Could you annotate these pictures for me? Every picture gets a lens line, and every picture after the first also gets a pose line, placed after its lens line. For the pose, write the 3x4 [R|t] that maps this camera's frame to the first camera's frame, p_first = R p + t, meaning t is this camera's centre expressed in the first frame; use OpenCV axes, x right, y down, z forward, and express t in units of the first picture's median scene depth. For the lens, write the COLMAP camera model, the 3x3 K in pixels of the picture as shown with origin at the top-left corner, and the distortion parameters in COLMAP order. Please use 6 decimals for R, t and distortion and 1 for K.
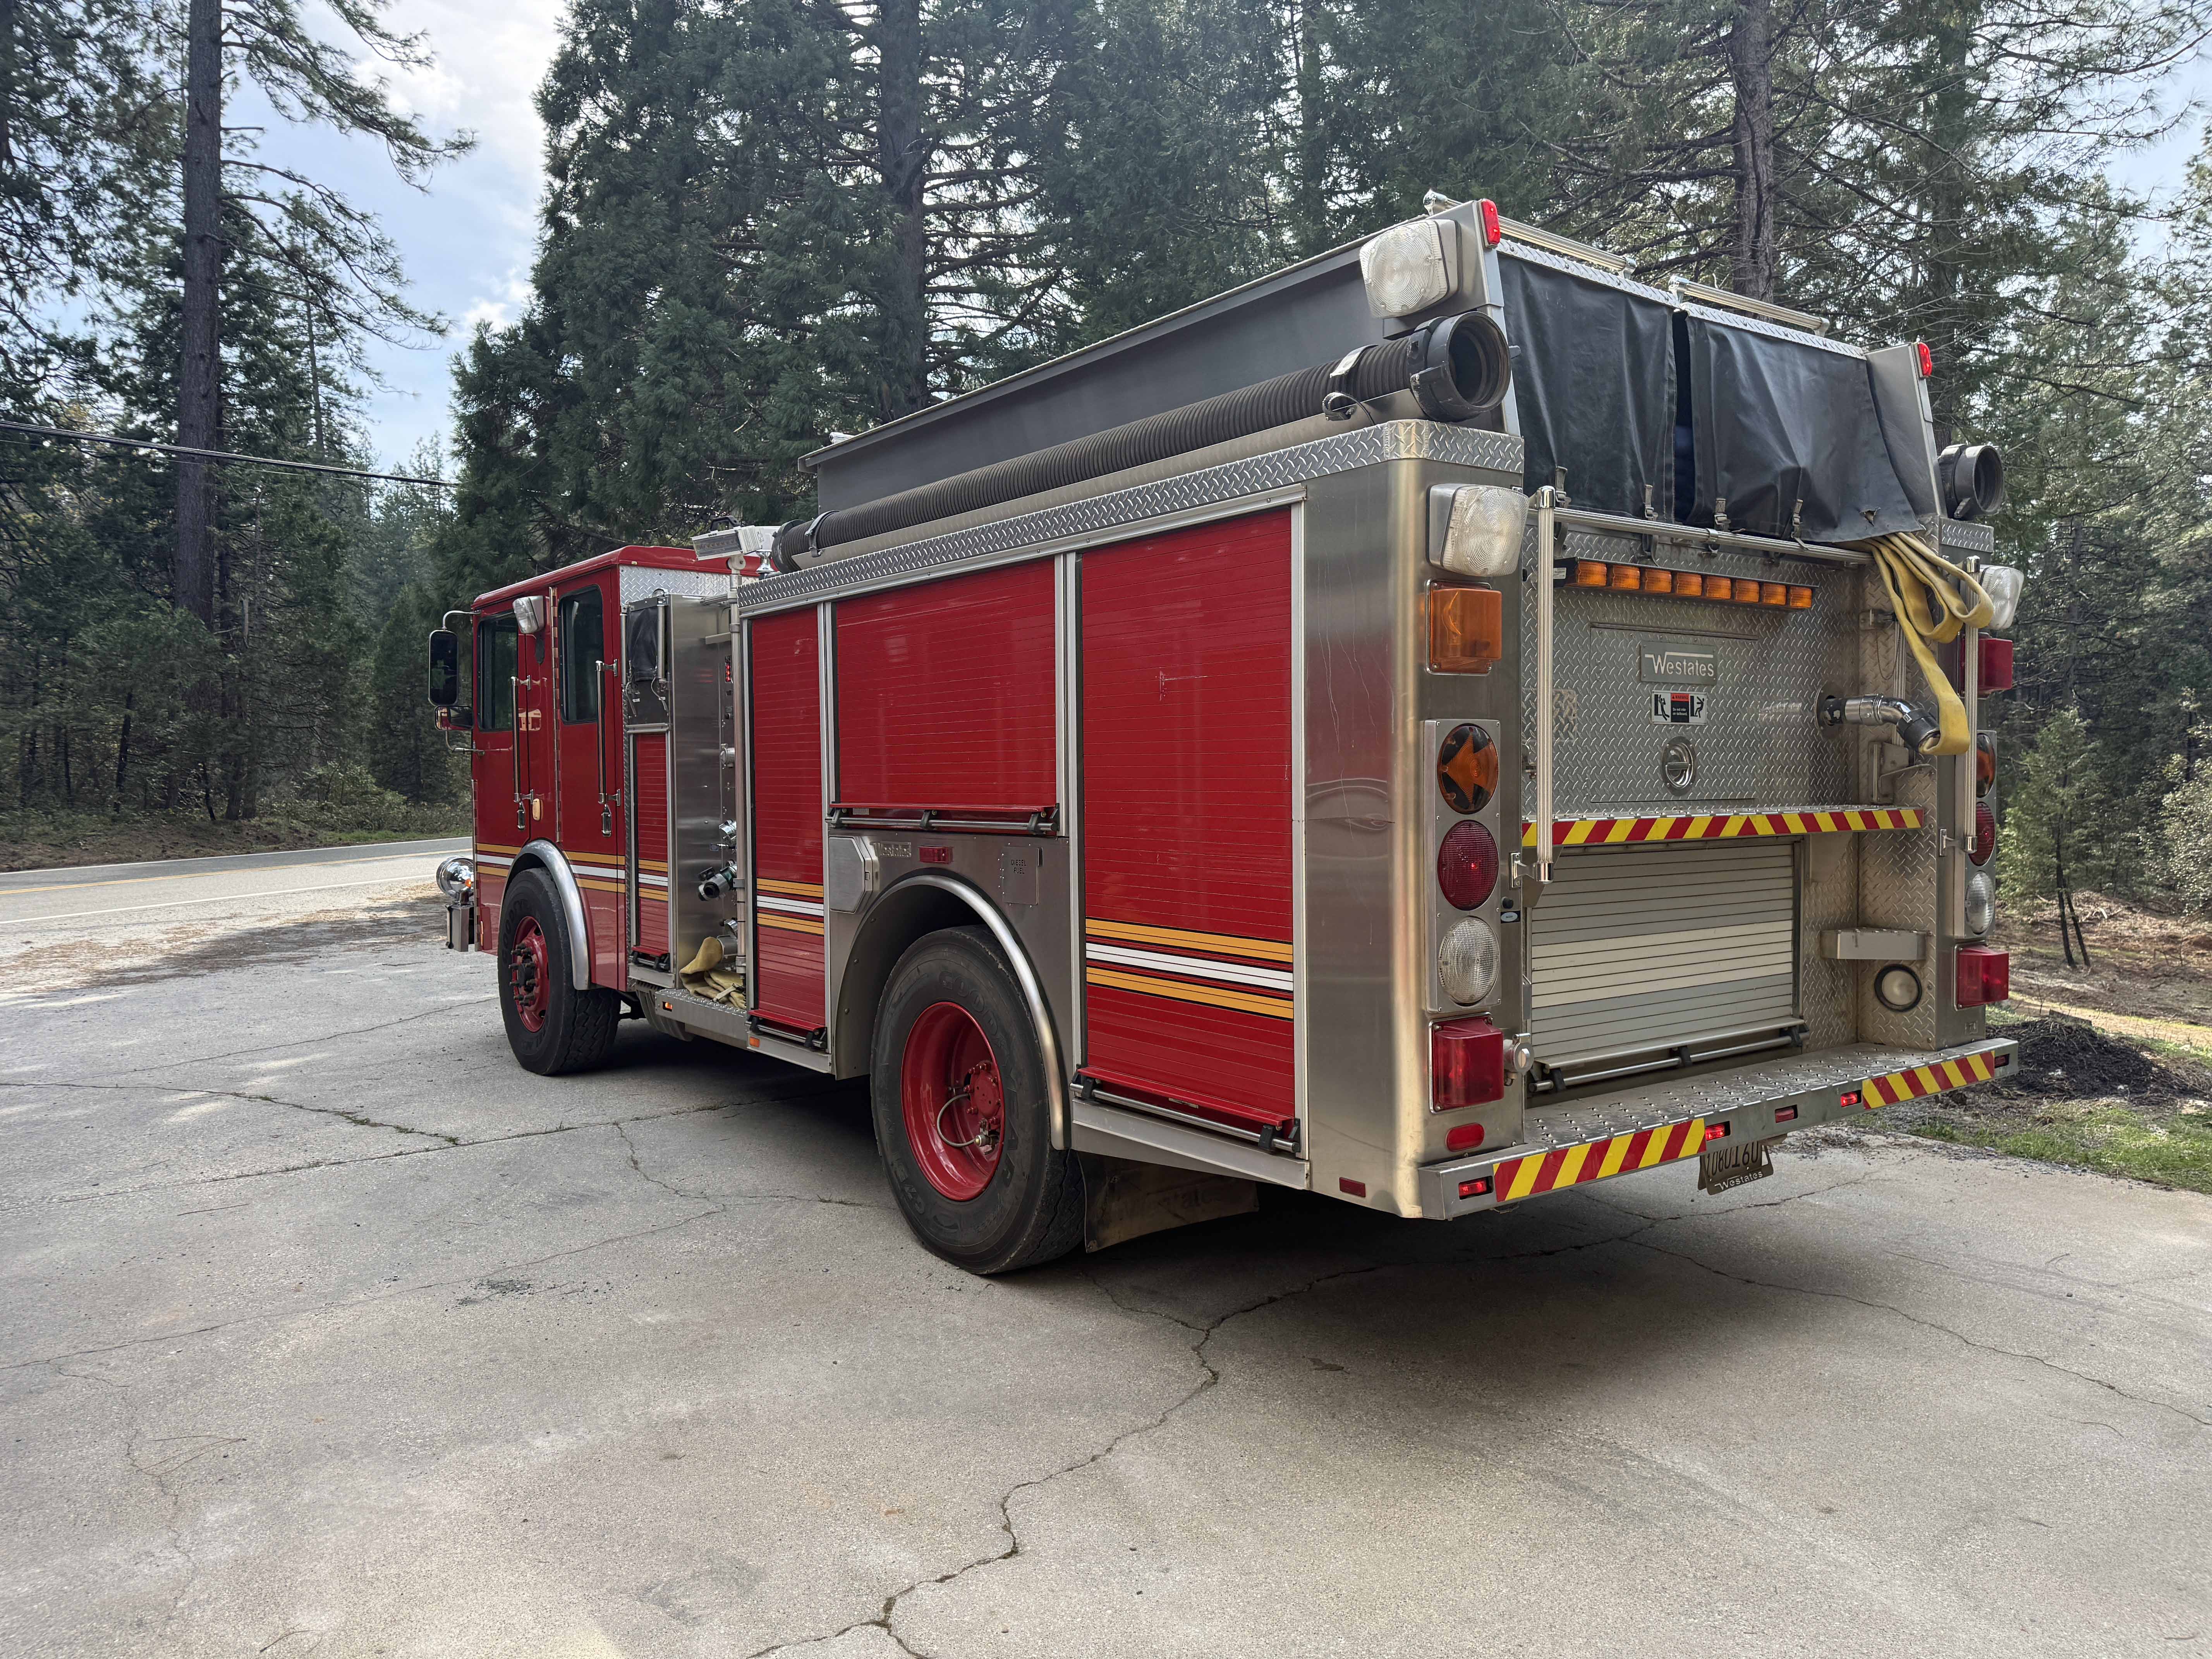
lens RADIAL K [[1559.1, 0, 1106.8], [0, 1559.1, 815.9], [0, 0, 1]] dist [0.022574, -0.039478]
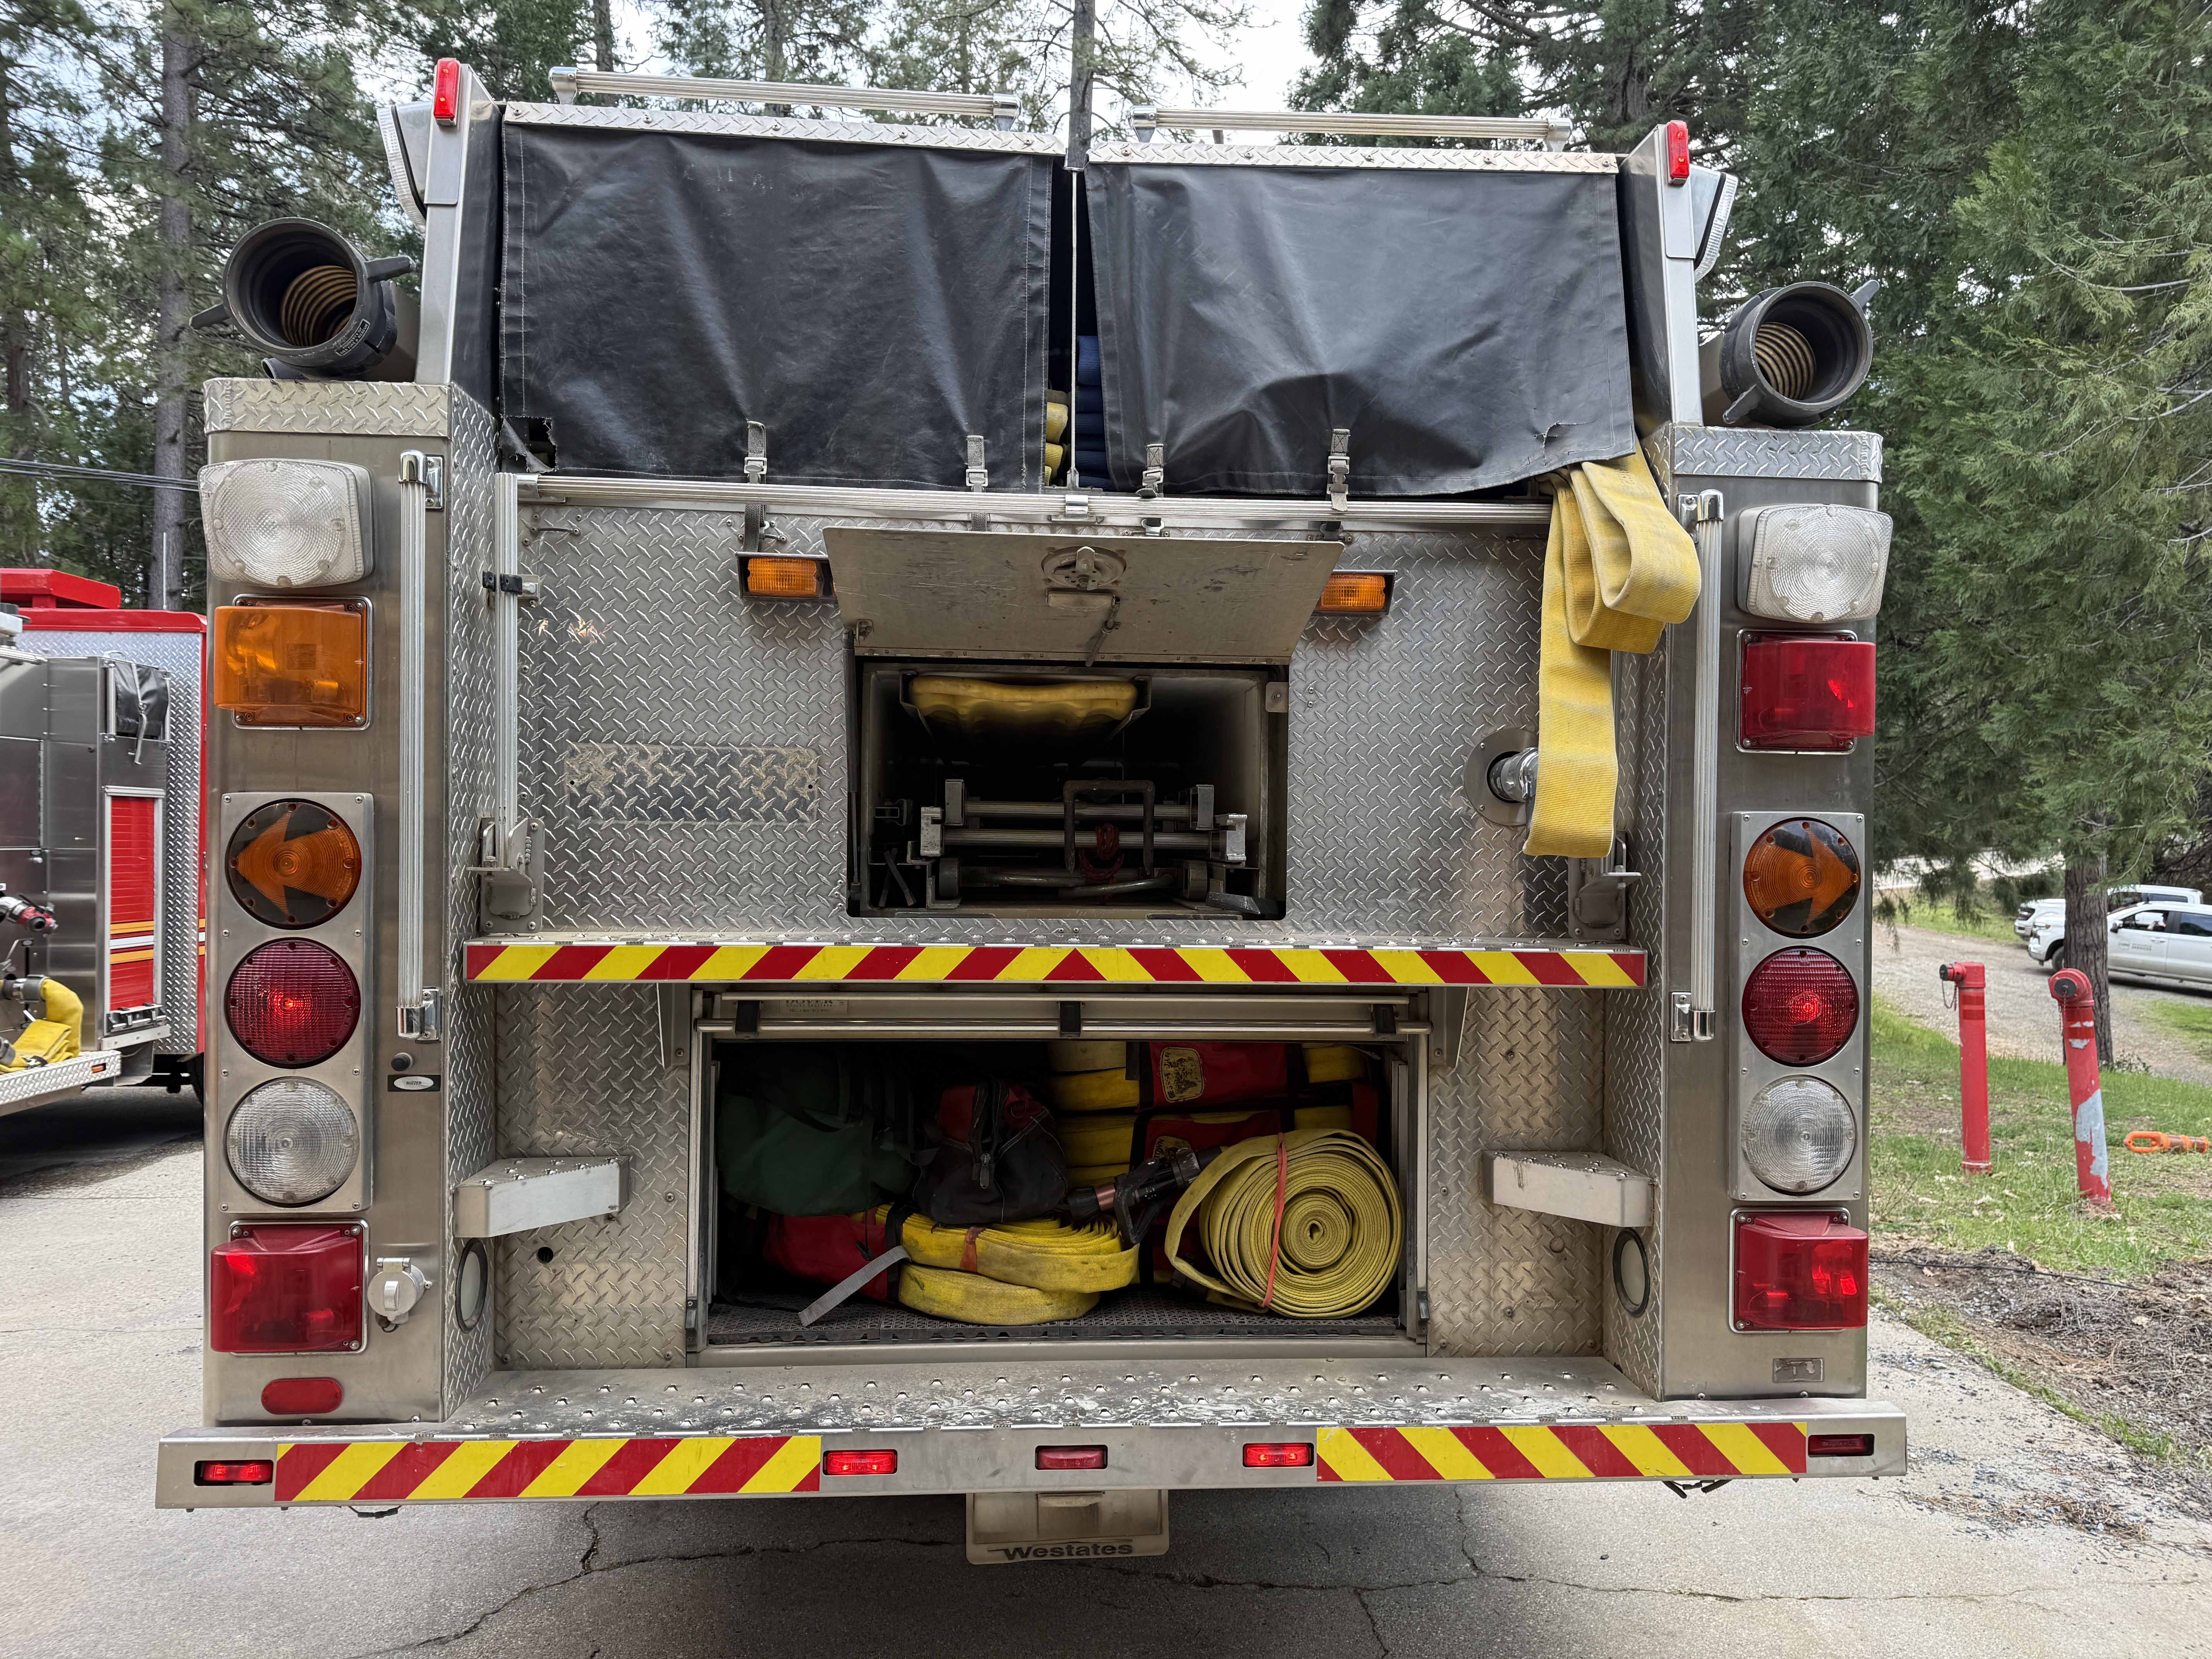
lens RADIAL K [[1543.7, 0, 1106.0], [0, 1543.7, 829.5], [0, 0, 1]] dist [0.035341, -0.040954]
pose [[0.847863, 0.013463, -0.530045, 0.712487], [-0.032209, 0.999139, -0.026144, -0.030970], [0.529237, 0.039239, 0.847566, 0.472560]]
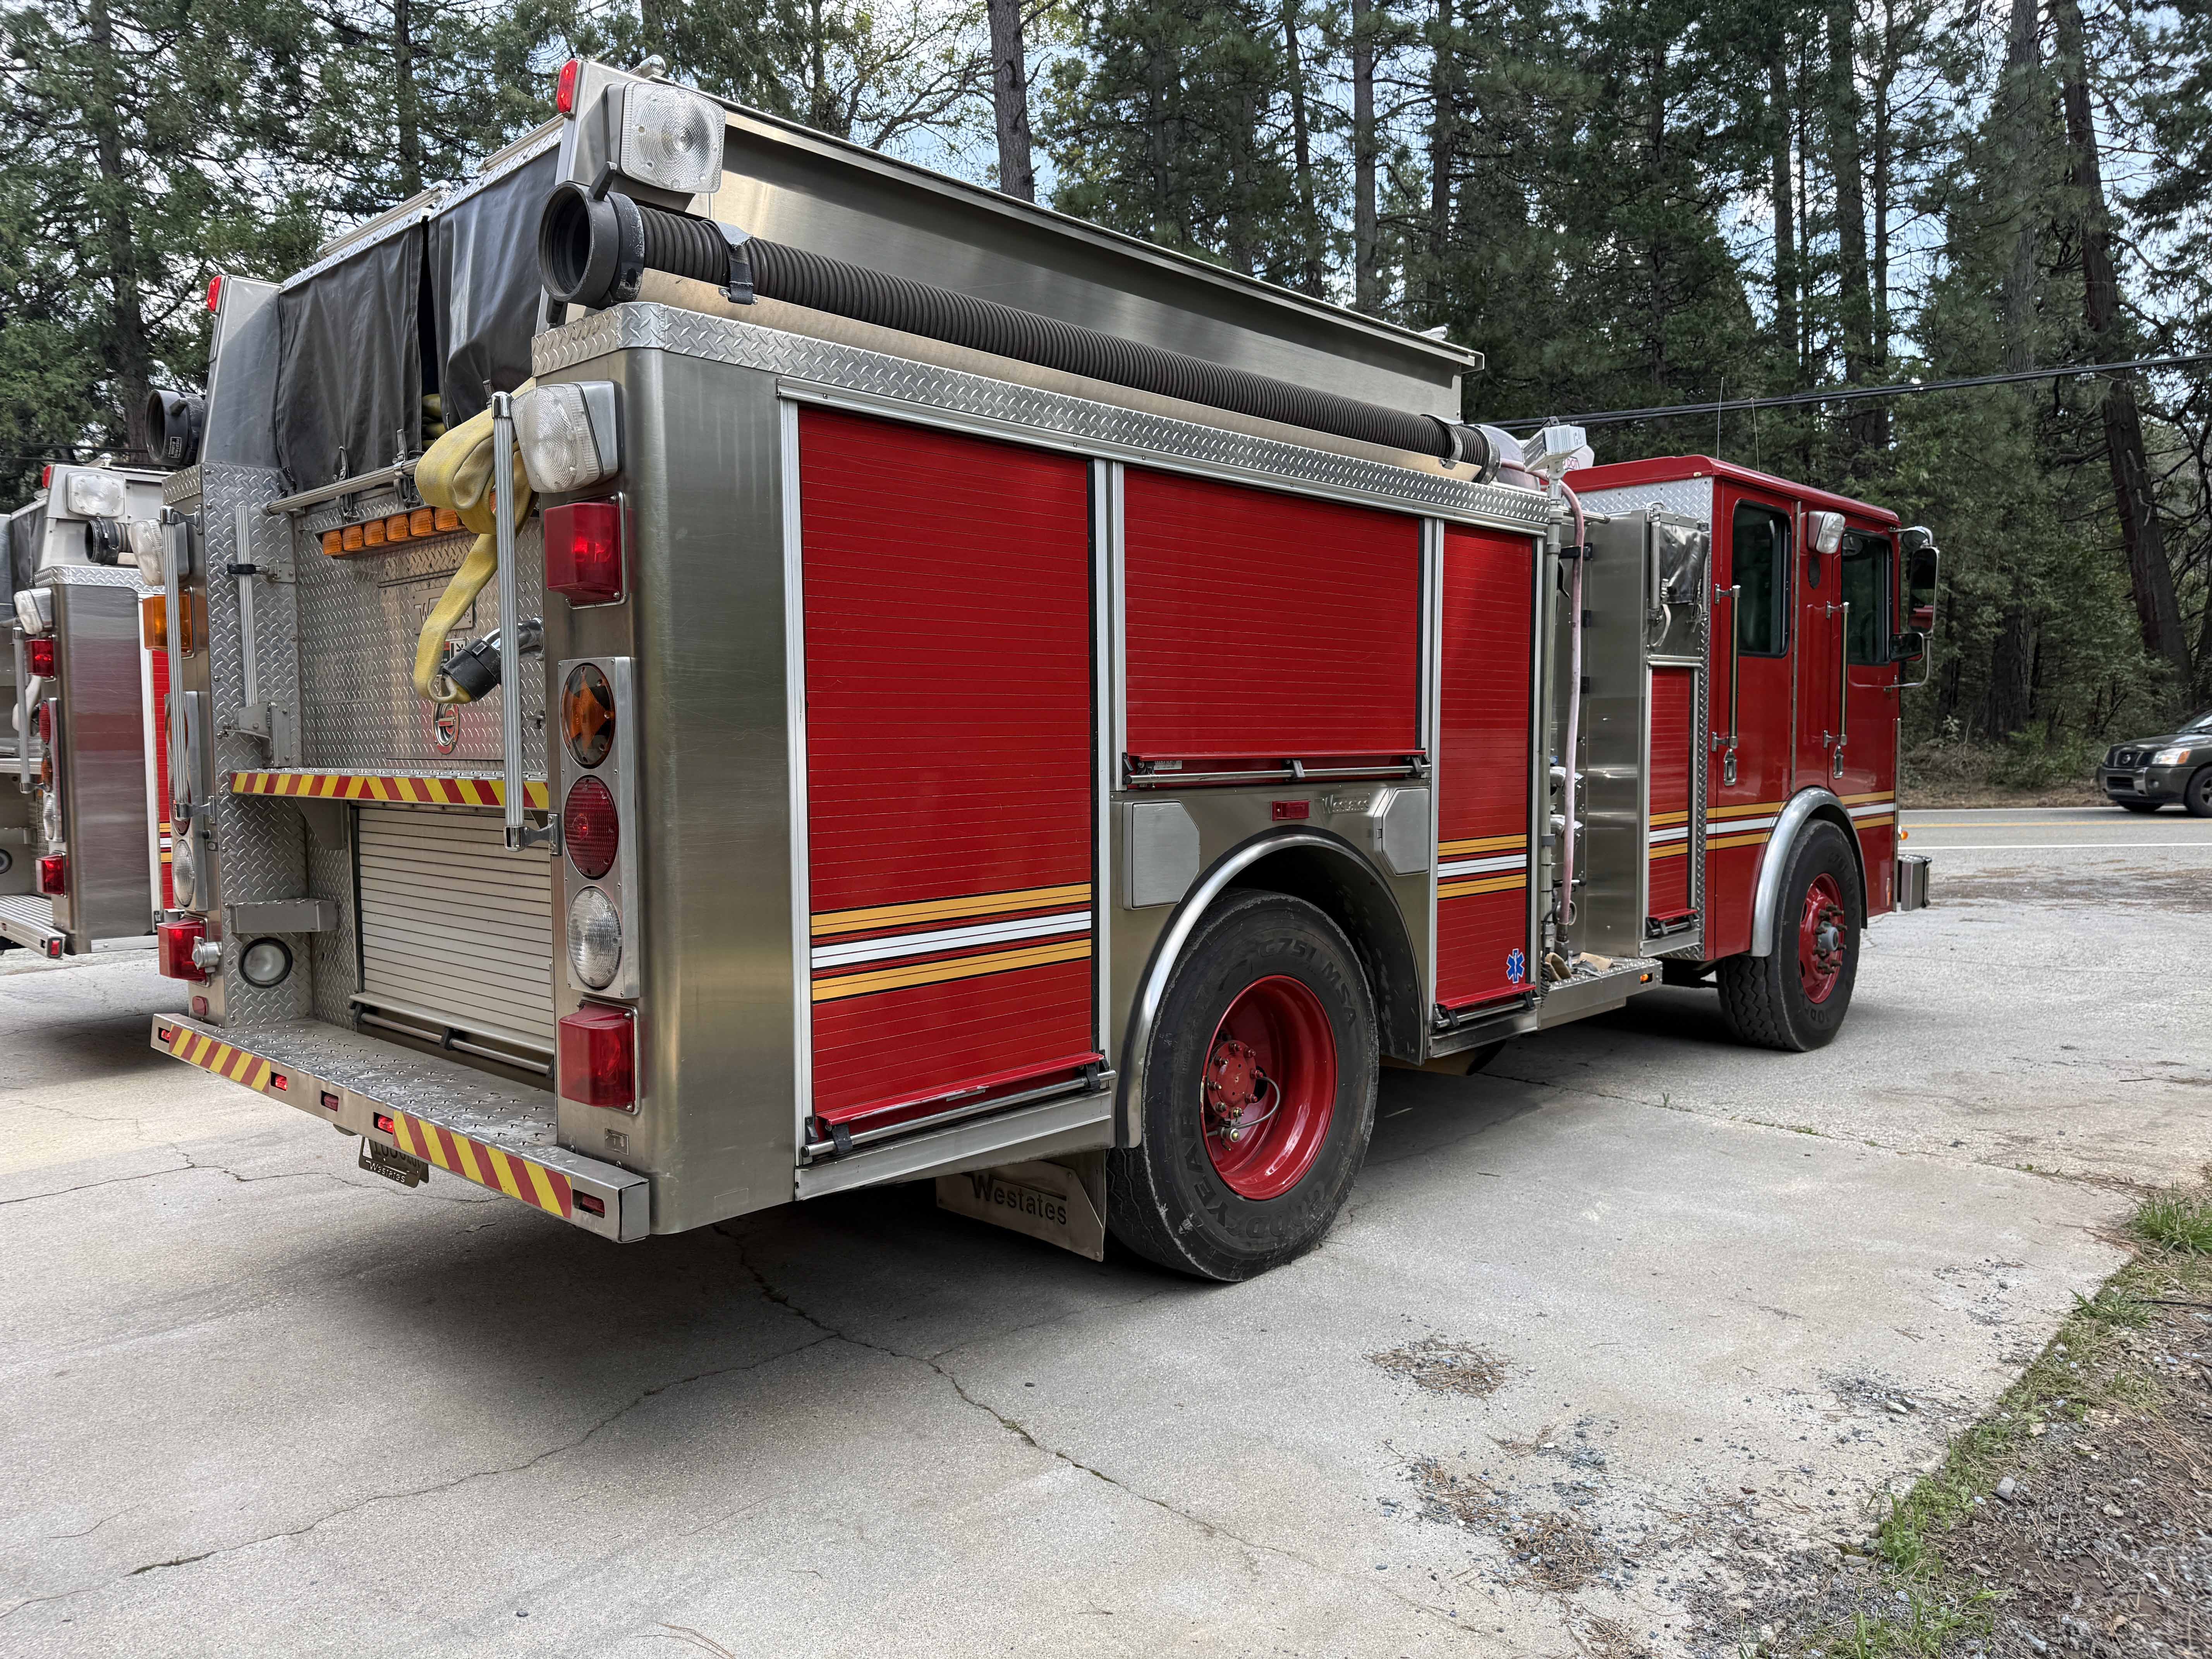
lens RADIAL K [[1559.1, 0, 1106.8], [0, 1559.1, 815.9], [0, 0, 1]] dist [0.022574, -0.039478]
pose [[0.175058, 0.055210, -0.983009, 1.341231], [-0.017345, 0.998444, 0.052988, -0.032097], [0.984405, 0.007775, 0.175743, 1.223152]]
